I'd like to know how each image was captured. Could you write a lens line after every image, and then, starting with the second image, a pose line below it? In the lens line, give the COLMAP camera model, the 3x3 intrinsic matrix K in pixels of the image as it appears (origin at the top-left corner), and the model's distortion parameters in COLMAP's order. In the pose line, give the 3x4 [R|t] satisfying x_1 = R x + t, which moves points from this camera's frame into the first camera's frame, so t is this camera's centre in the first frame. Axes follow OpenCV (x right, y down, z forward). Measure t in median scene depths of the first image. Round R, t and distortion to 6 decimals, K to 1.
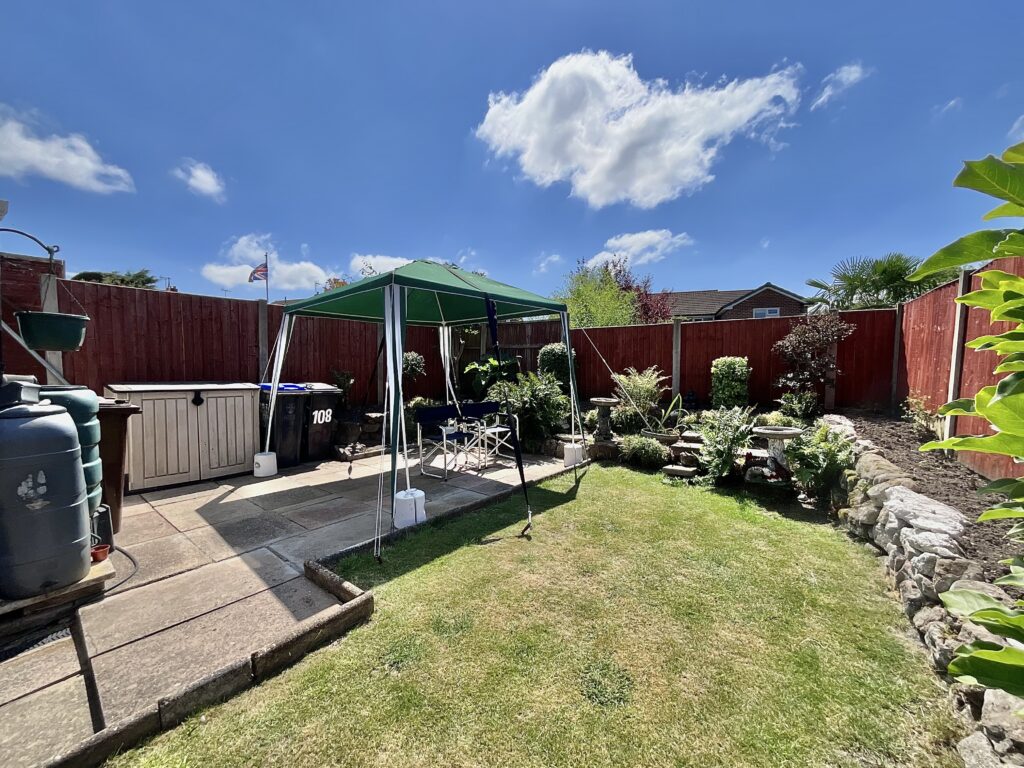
lens RADIAL K [[404.6, 0, 512.0], [0, 404.6, 384.0], [0, 0, 1]] dist [-0.000223, 0.000128]
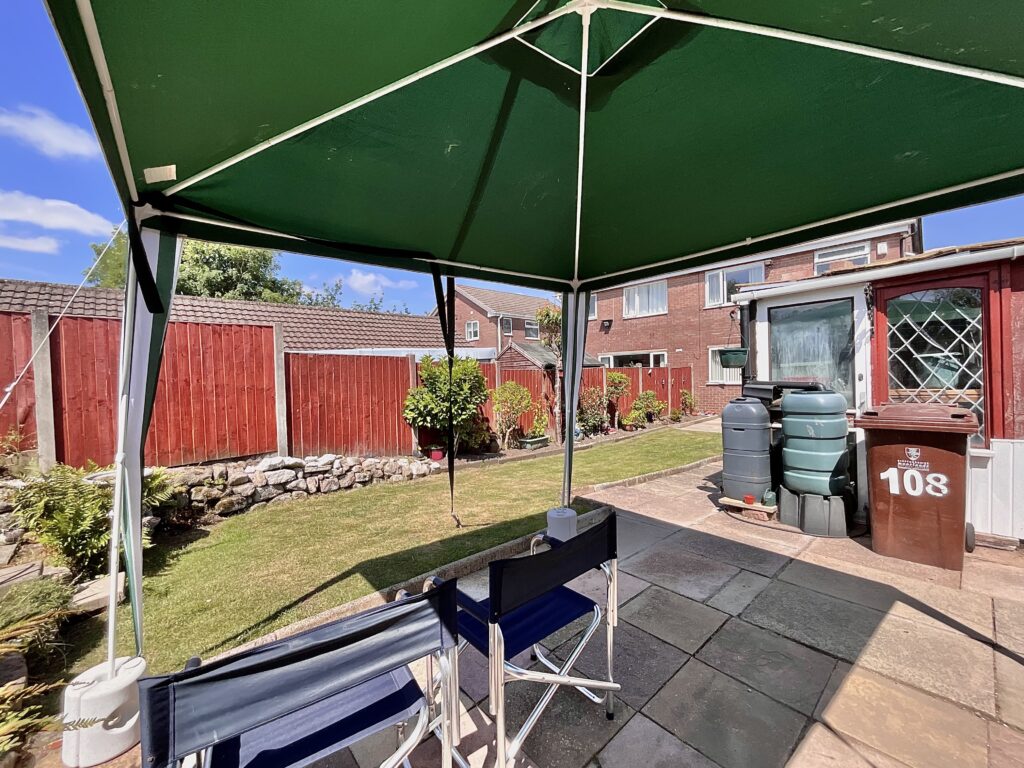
lens RADIAL K [[413.1, 0, 511.0], [0, 413.1, 384.0], [0, 0, 1]] dist [-0.002538, 0.000609]
pose [[-0.987288, 0.024962, 0.156970, -0.227528], [0.034416, 0.997735, 0.057804, -0.079856], [-0.155171, 0.062471, -0.985910, 1.554995]]
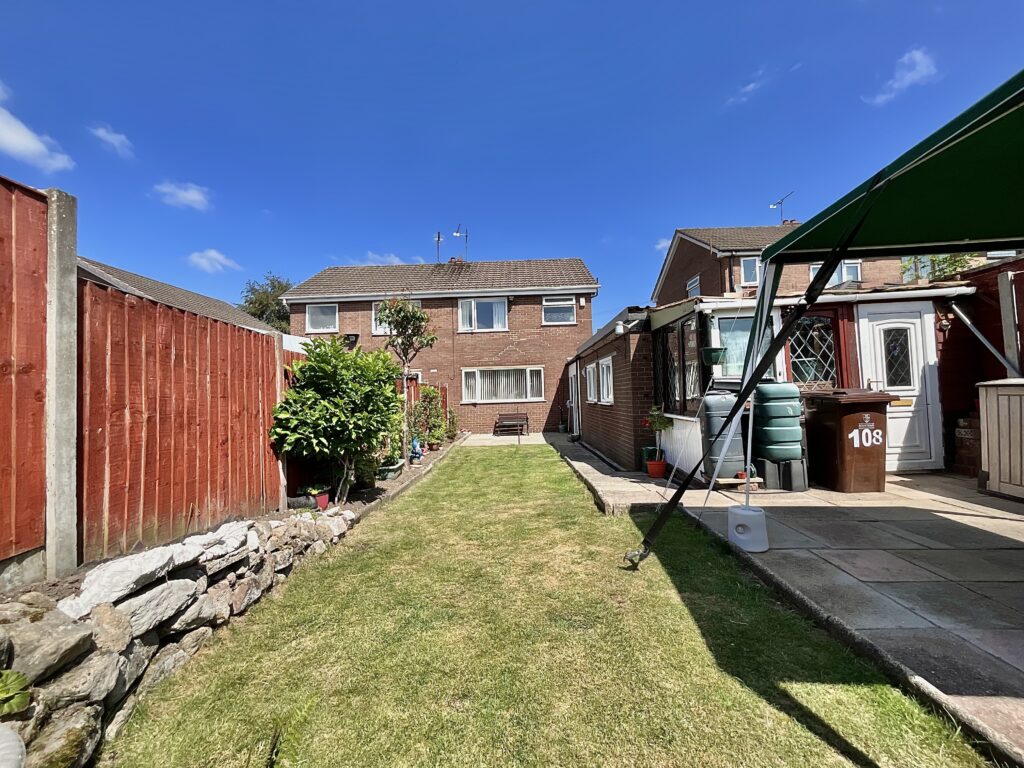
lens RADIAL K [[413.1, 0, 511.0], [0, 413.1, 384.0], [0, 0, 1]] dist [-0.002538, 0.000609]
pose [[-0.806372, 0.009422, -0.591334, 0.514677], [0.009204, 0.999952, 0.003382, -0.000592], [0.591337, -0.002715, -0.806420, 1.102164]]
